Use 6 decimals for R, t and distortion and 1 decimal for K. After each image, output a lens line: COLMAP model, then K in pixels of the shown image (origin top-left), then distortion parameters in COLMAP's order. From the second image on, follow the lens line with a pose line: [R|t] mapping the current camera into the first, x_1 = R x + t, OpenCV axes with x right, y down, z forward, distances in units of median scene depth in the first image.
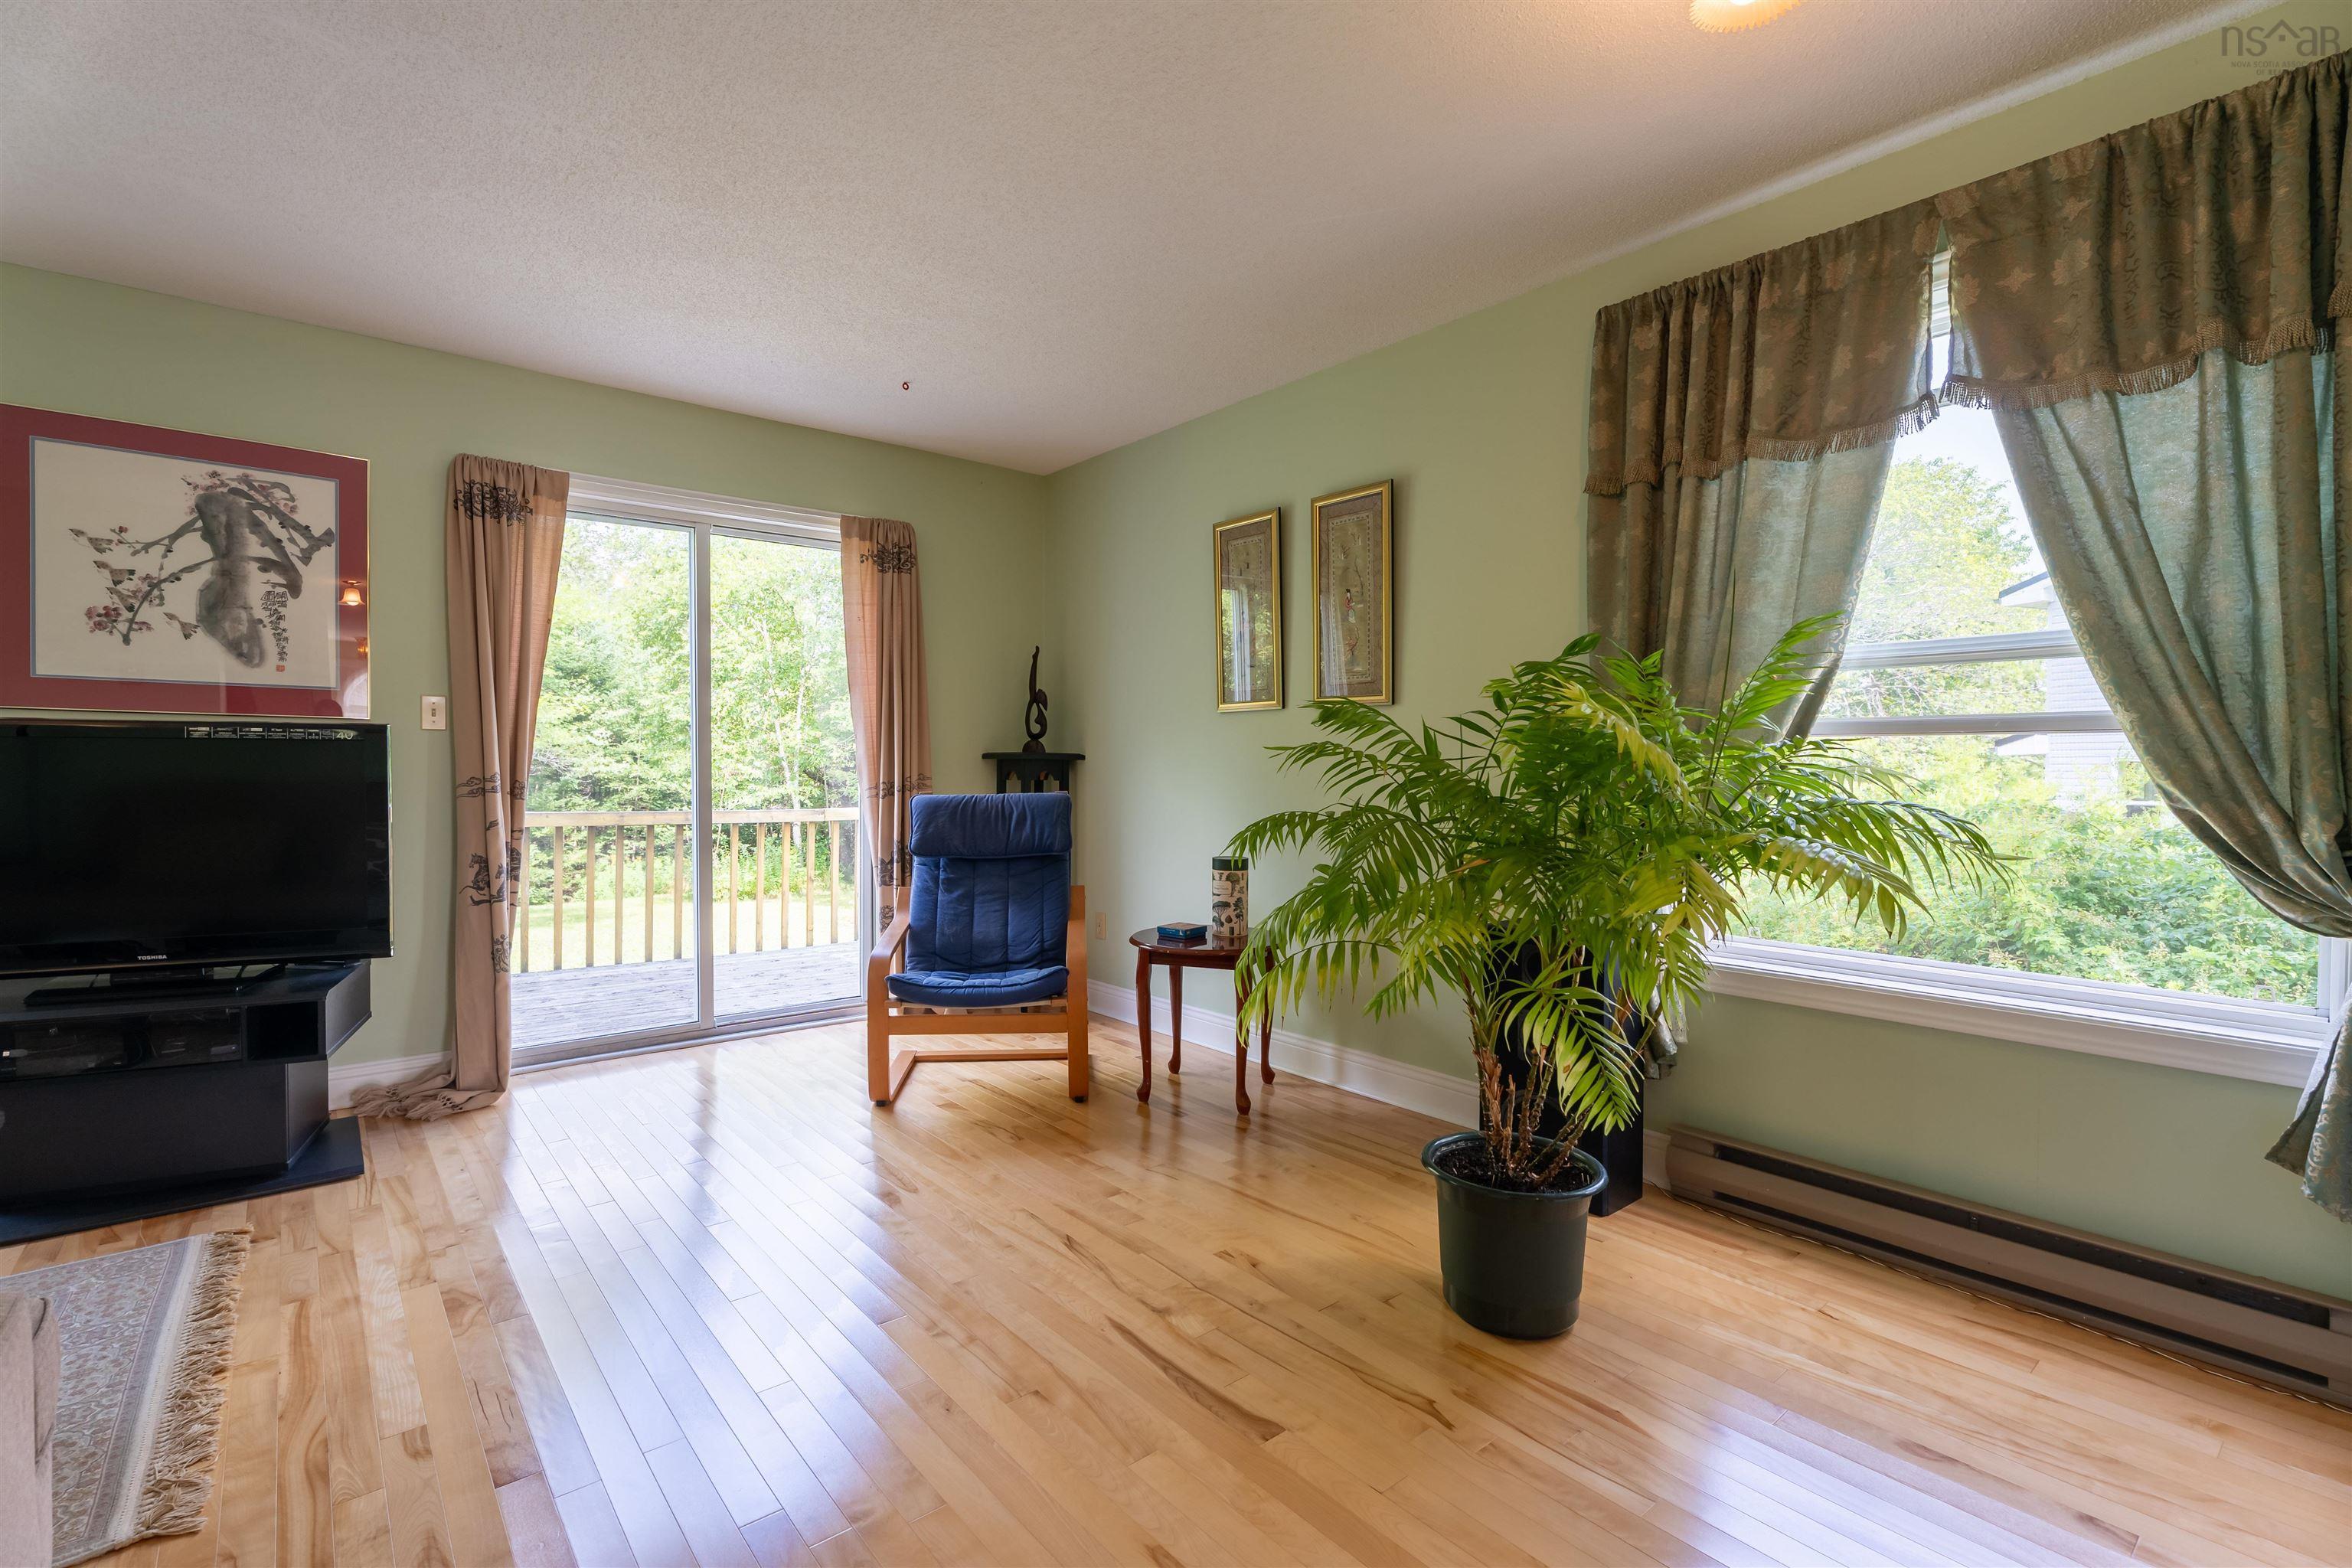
lens RADIAL K [[1063.4, 0, 1150.0], [0, 1063.4, 787.4], [0, 0, 1]] dist [0.003281, 0.000991]
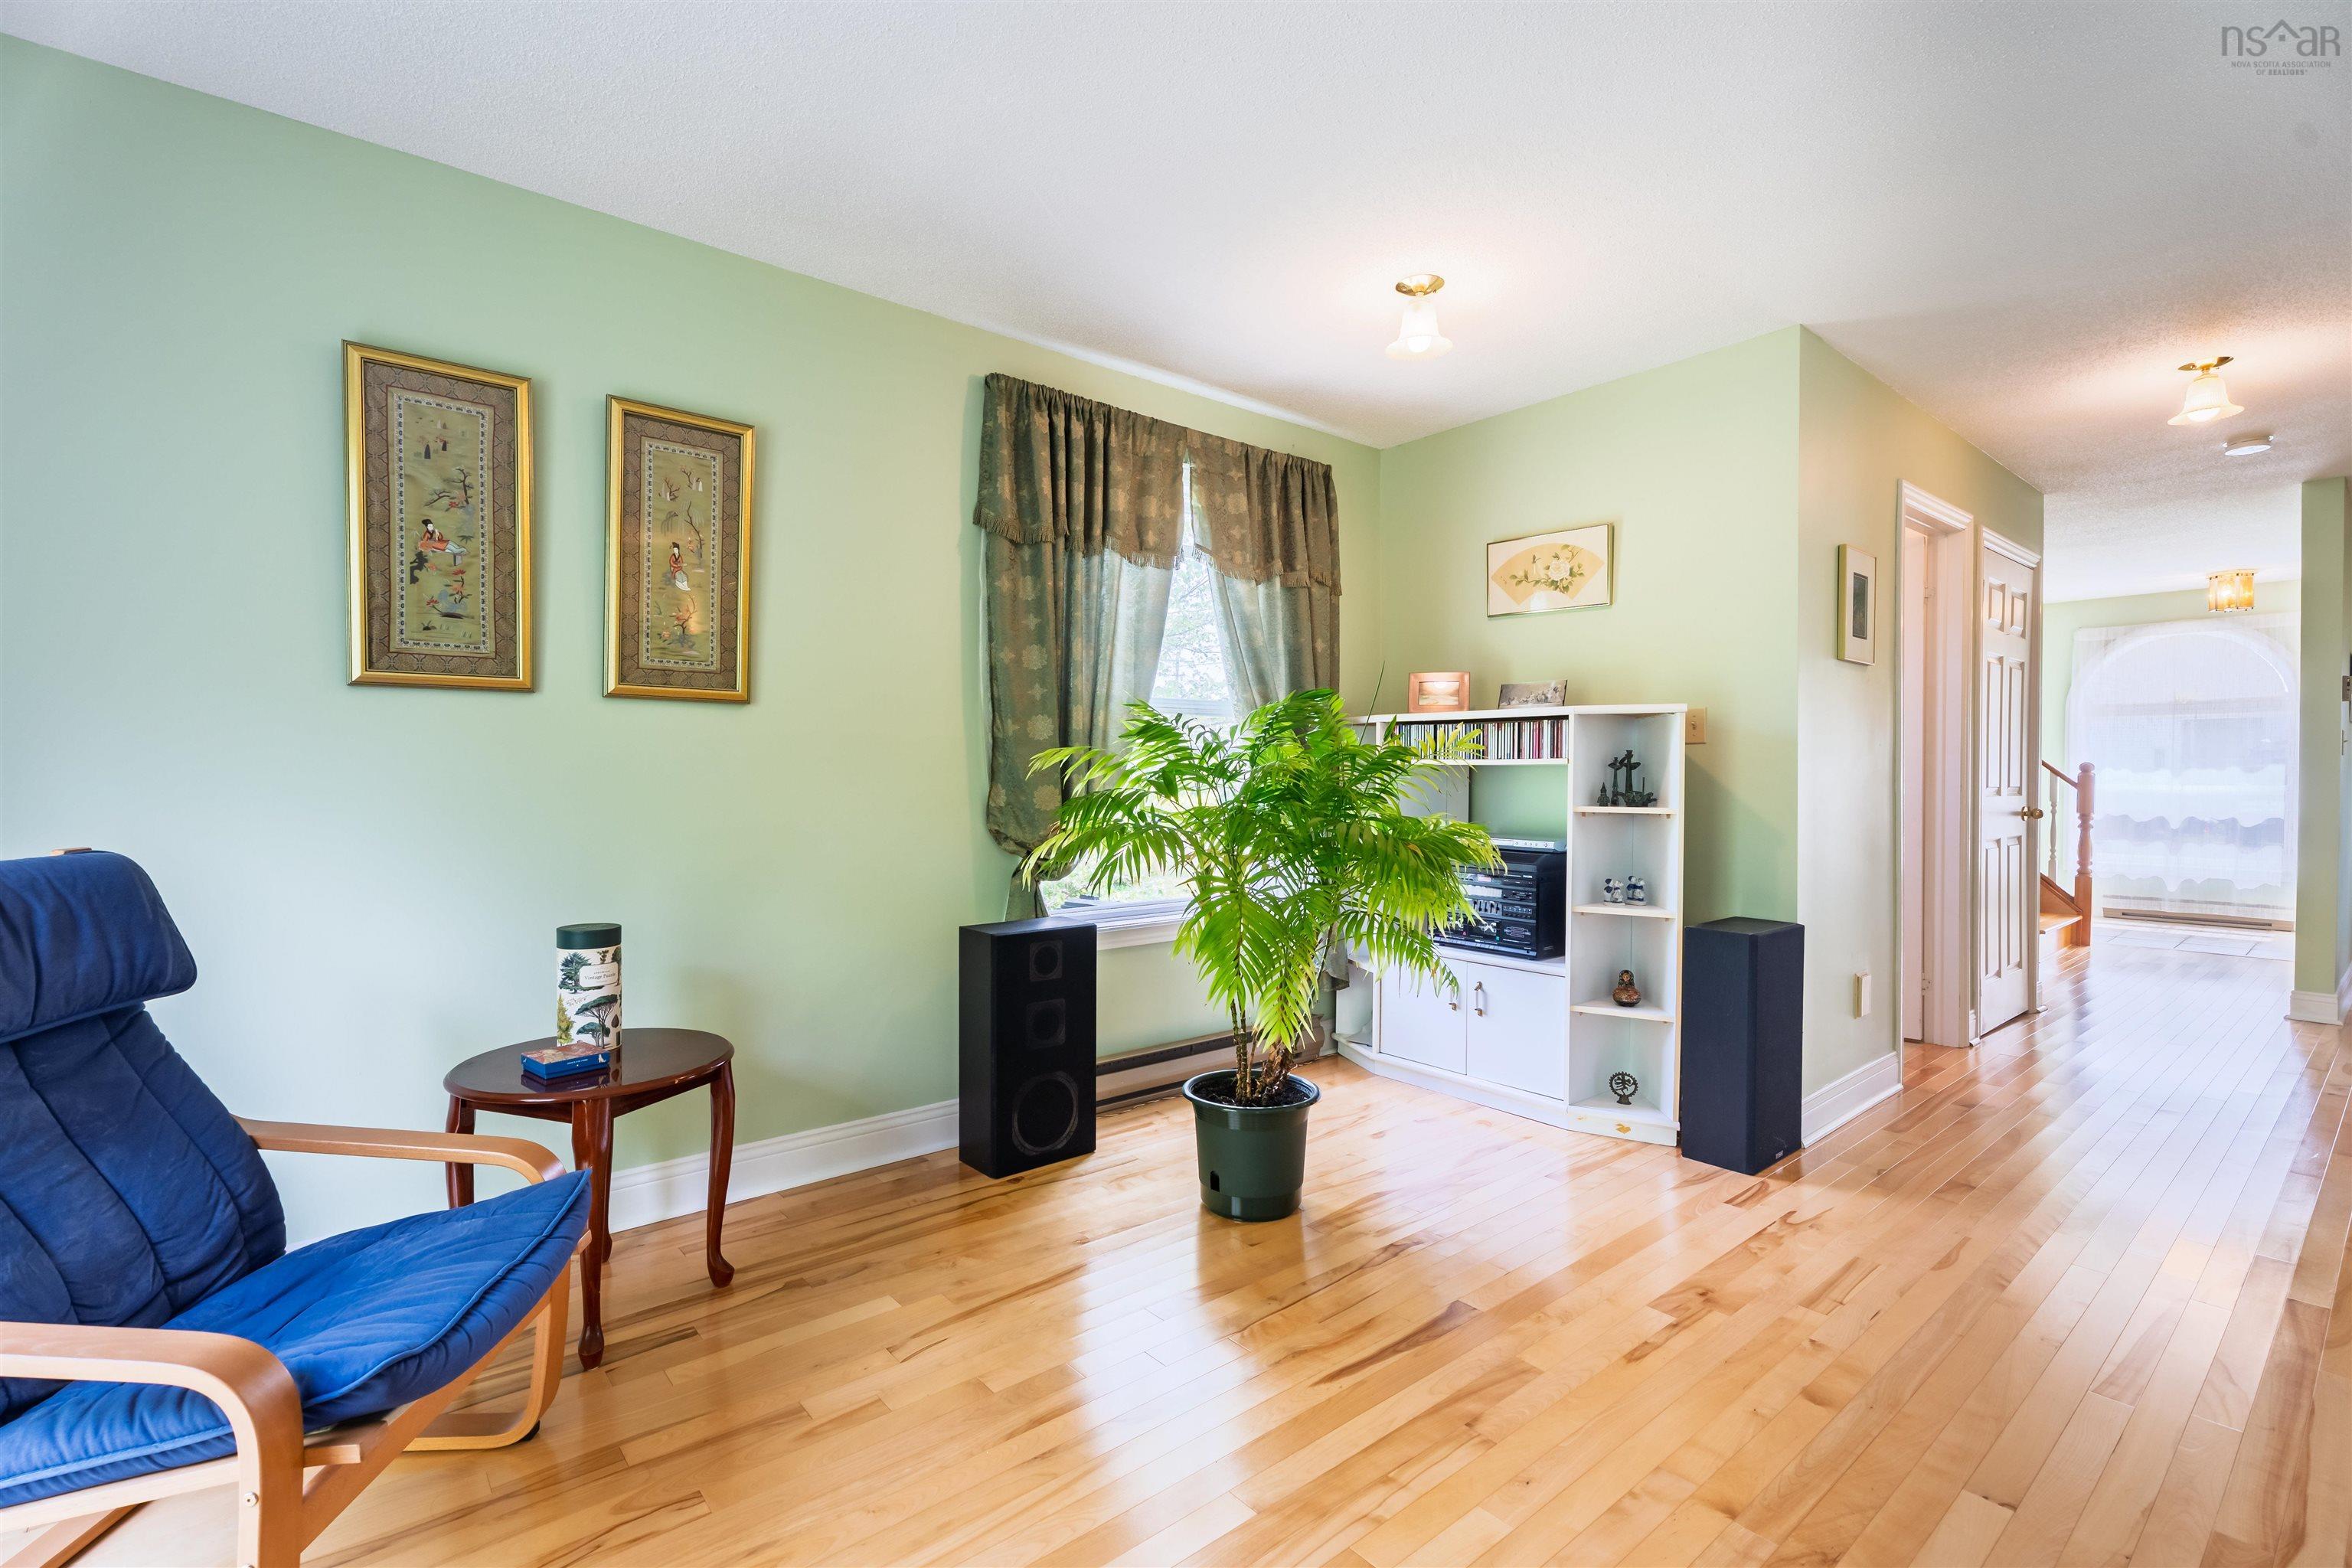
lens RADIAL K [[1058.0, 0, 1165.7], [0, 1058.0, 785.8], [0, 0, 1]] dist [-0.000065, 0.000556]
pose [[-0.008652, -0.014022, 0.999864, -0.632255], [0.022137, 0.999654, 0.014210, -0.022277], [-0.999718, 0.022257, -0.008339, 0.753833]]
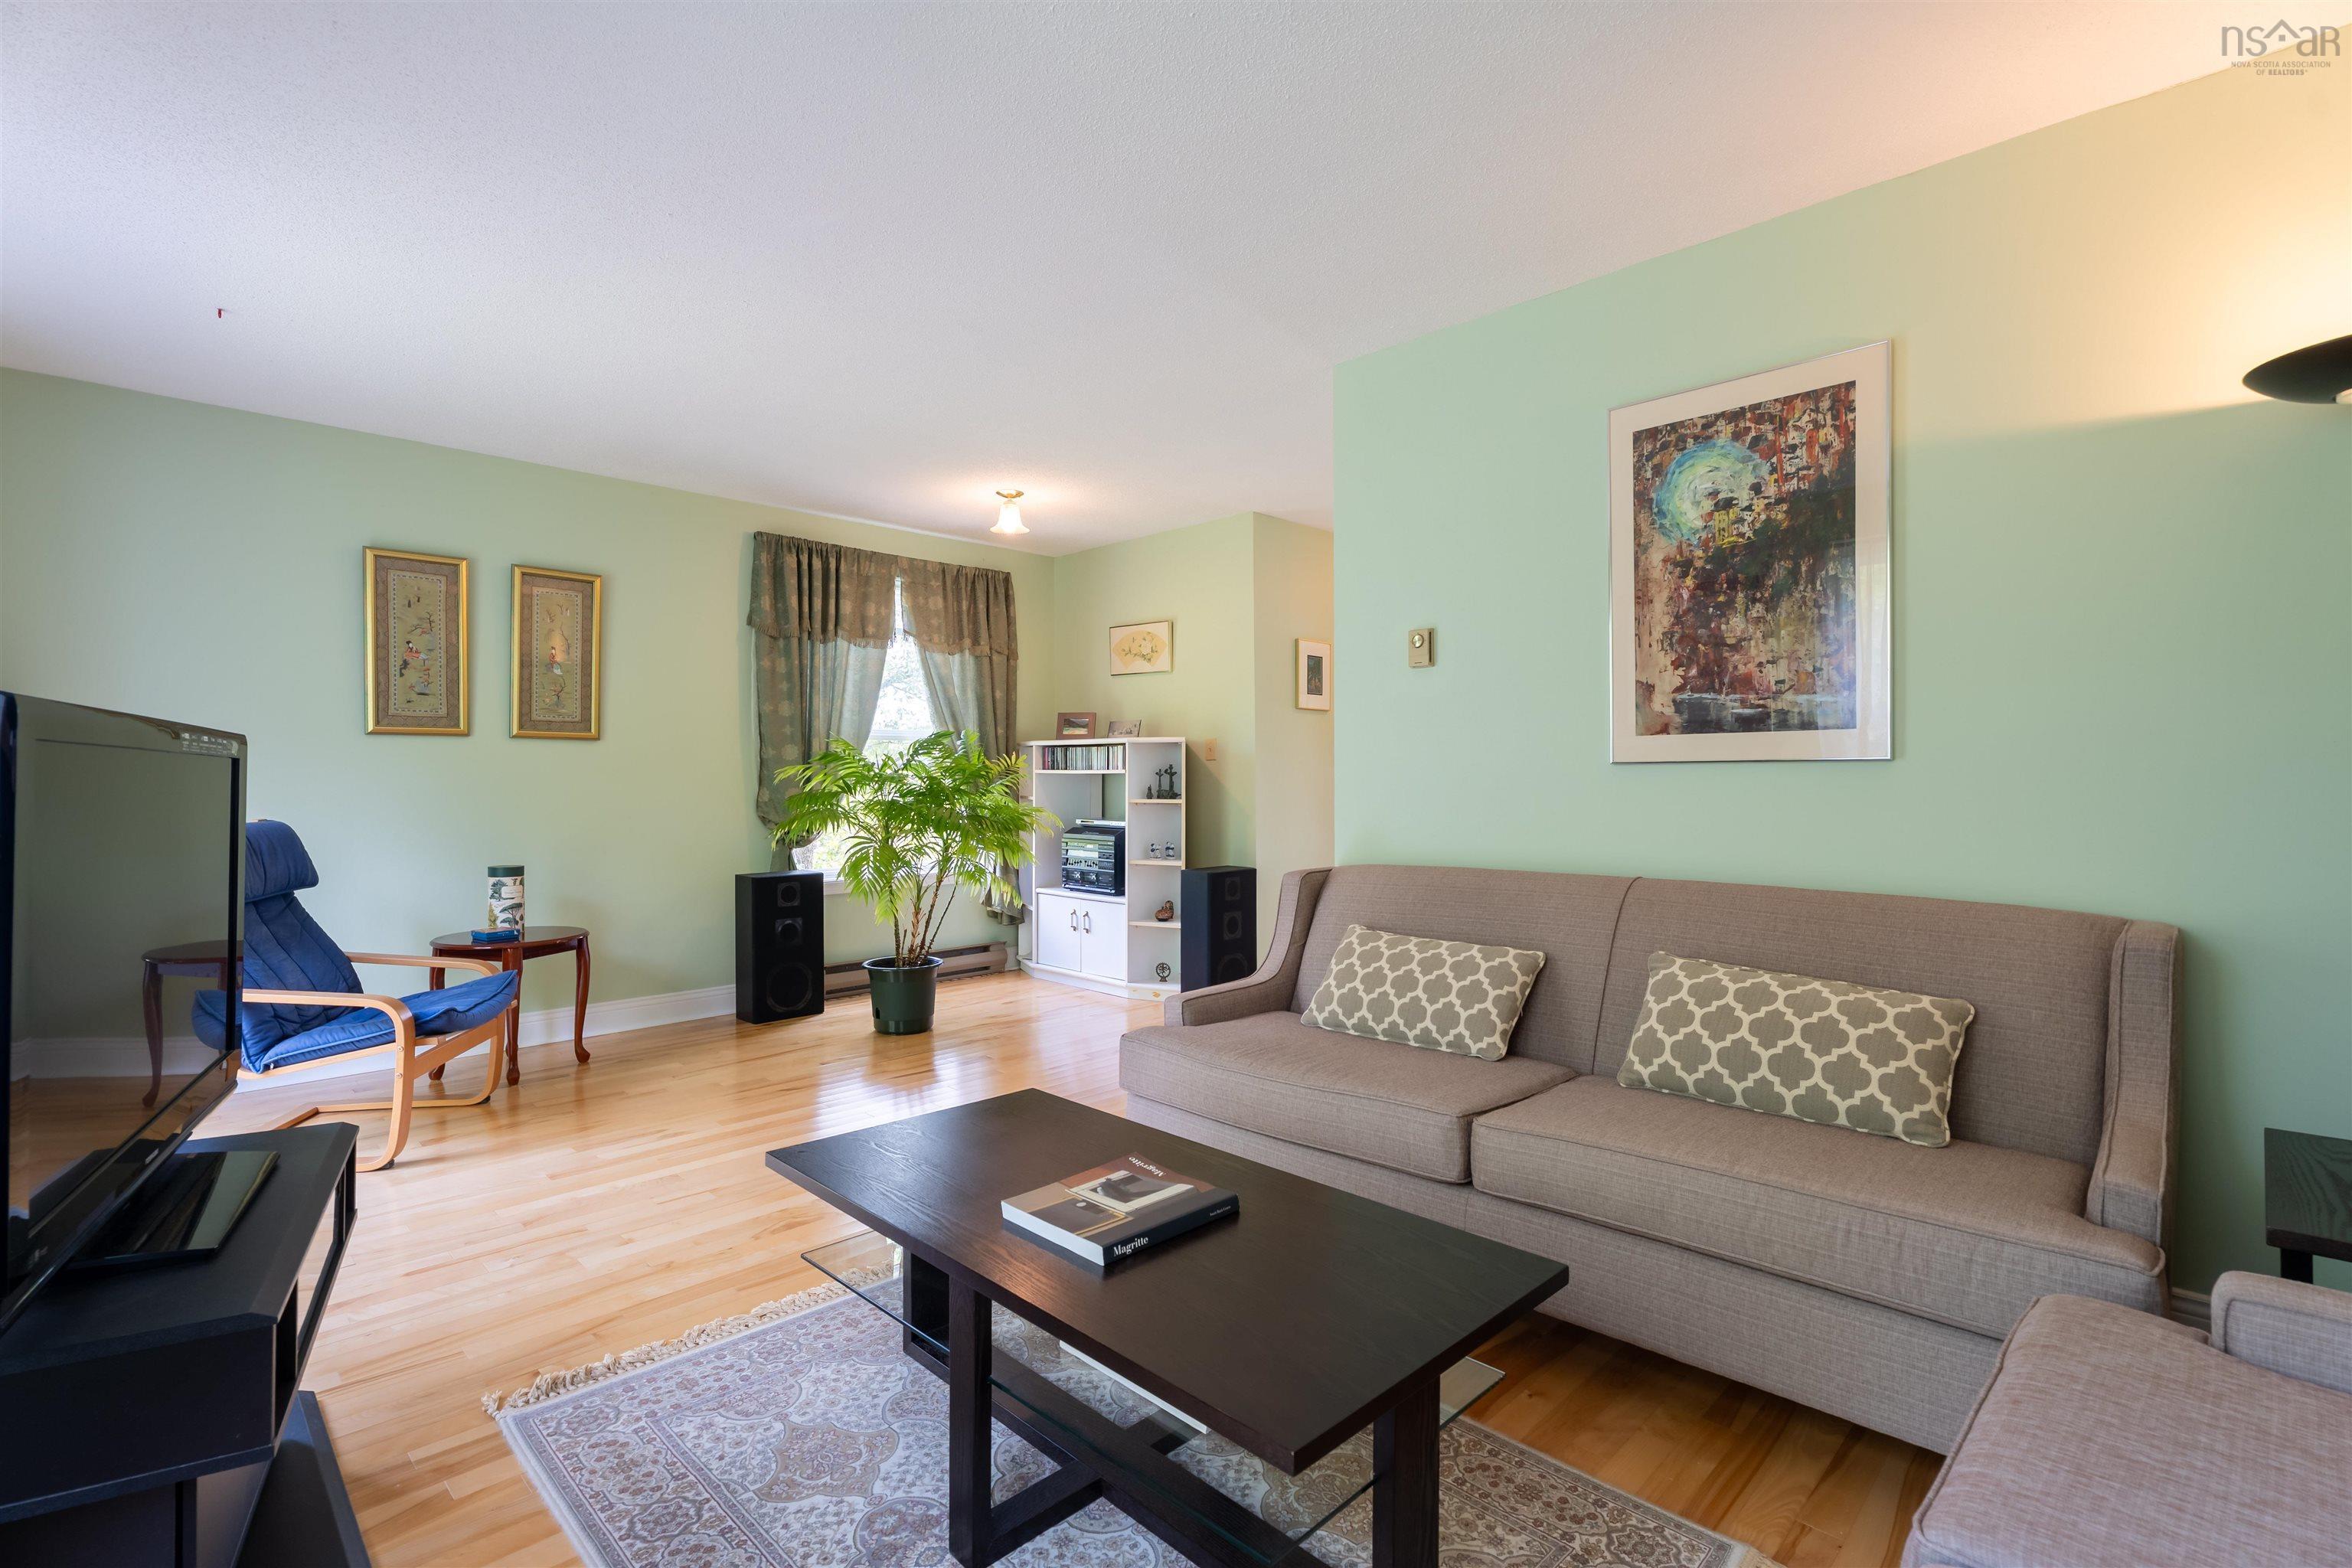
lens RADIAL K [[1082.9, 0, 1157.6], [0, 1082.9, 784.4], [0, 0, 1]] dist [0.014262, 0.000160]
pose [[-0.100501, -0.007686, 0.994907, -1.333321], [0.026424, 0.999597, 0.010392, -0.018949], [-0.994586, 0.027333, -0.100257, 0.471217]]
